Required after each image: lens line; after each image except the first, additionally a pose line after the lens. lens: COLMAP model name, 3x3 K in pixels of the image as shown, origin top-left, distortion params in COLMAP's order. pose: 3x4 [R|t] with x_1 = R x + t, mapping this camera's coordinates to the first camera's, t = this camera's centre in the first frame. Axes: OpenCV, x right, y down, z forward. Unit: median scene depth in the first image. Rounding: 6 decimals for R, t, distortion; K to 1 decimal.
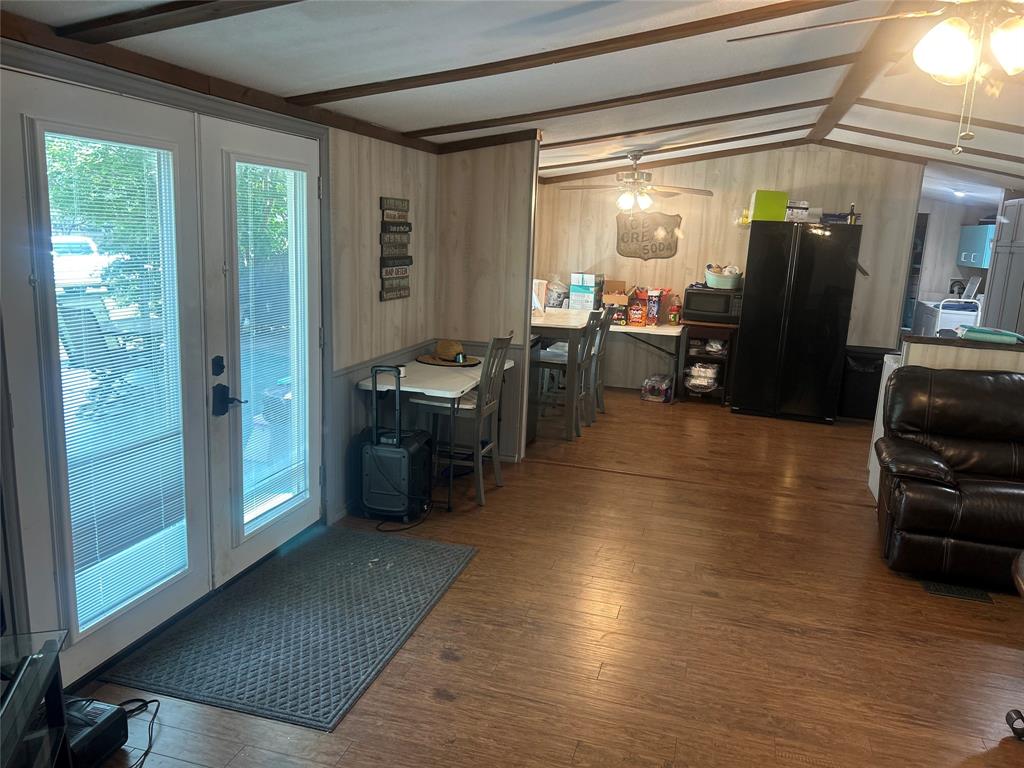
lens RADIAL K [[775.8, 0, 512.5], [0, 775.8, 387.8], [0, 0, 1]] dist [0.079392, -0.090056]
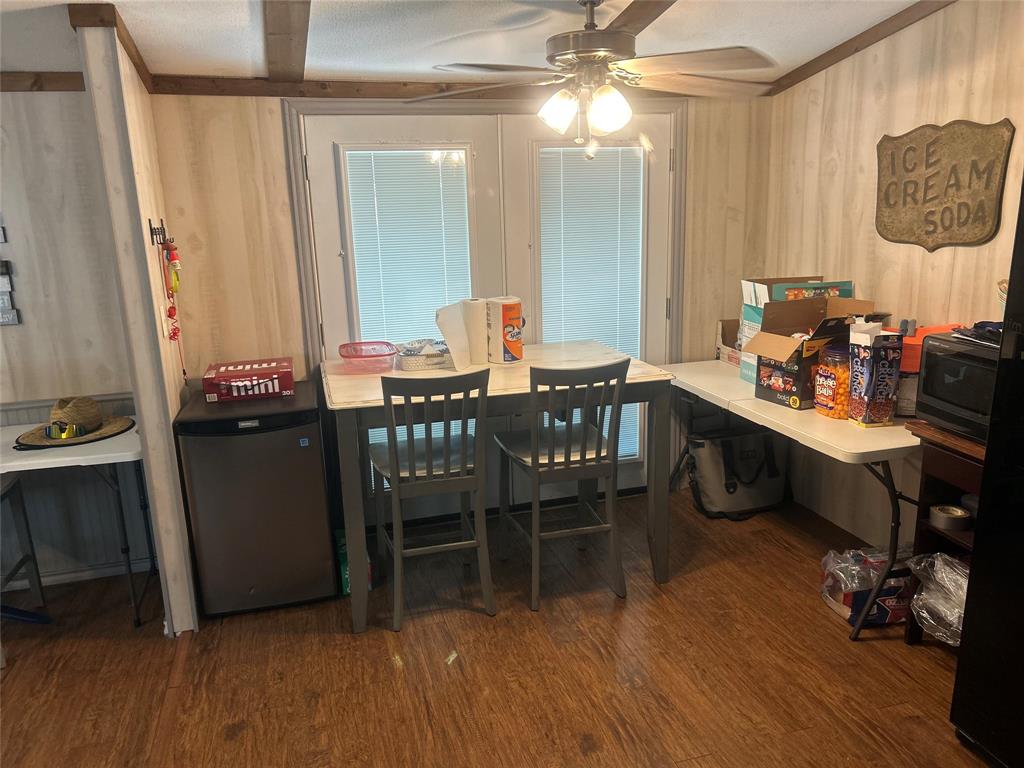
lens RADIAL K [[775.8, 0, 512.5], [0, 775.8, 387.8], [0, 0, 1]] dist [0.079392, -0.090056]
pose [[0.530012, 0.140196, -0.836320, 0.399533], [-0.116470, 0.988927, 0.091966, -0.108694], [0.839953, 0.048663, 0.540472, 0.620020]]
